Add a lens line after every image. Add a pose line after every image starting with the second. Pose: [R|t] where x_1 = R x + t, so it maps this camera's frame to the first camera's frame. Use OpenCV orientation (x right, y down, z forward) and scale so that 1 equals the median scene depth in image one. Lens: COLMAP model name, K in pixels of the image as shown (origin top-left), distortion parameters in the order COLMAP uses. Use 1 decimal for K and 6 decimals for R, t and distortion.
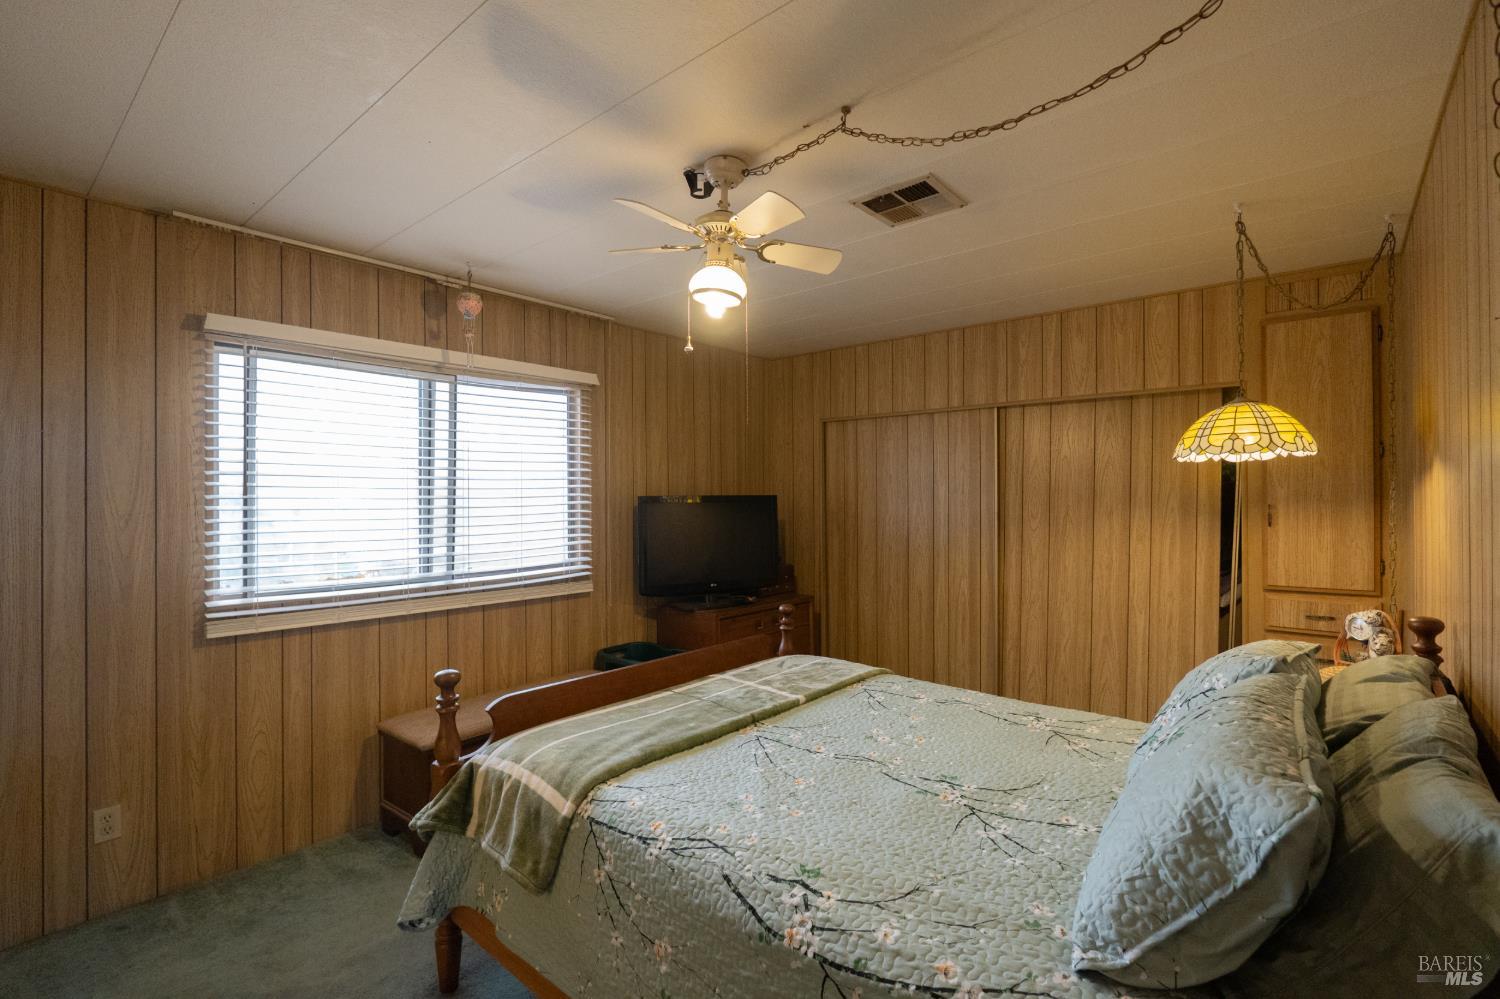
lens RADIAL K [[682.7, 0, 758.3], [0, 682.7, 498.3], [0, 0, 1]] dist [-0.007450, 0.000984]
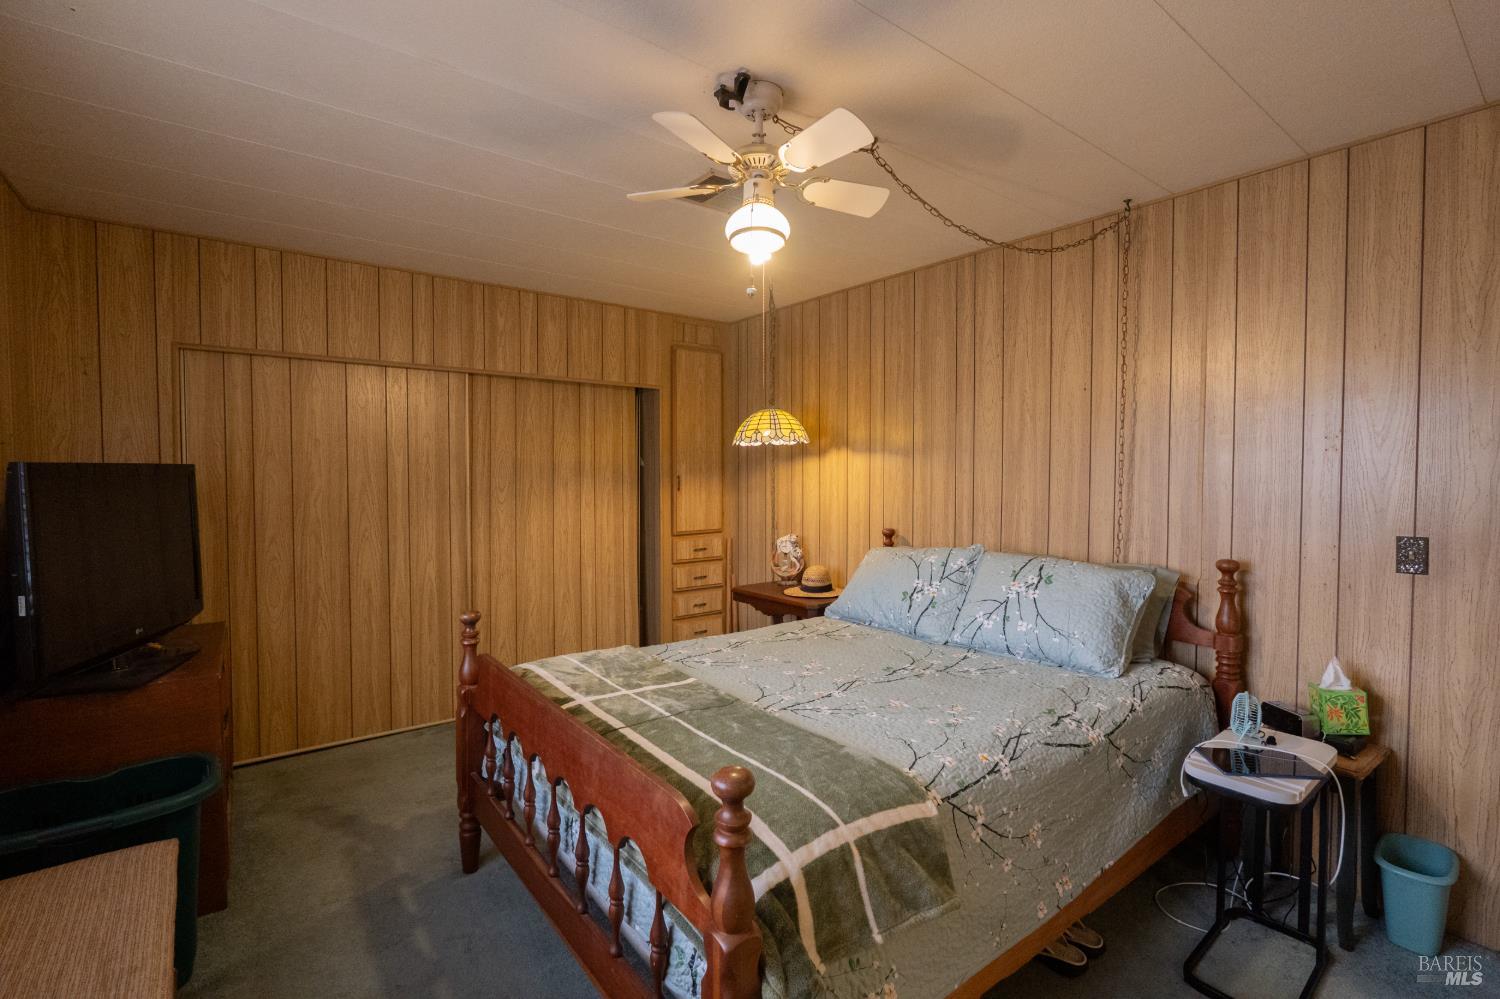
lens RADIAL K [[682.7, 0, 758.3], [0, 682.7, 494.1], [0, 0, 1]] dist [-0.007450, 0.000984]
pose [[0.202032, -0.029037, 0.978948, -0.637030], [0.001262, 0.999567, 0.029388, 0.006542], [-0.979378, -0.004701, 0.201982, 0.553947]]
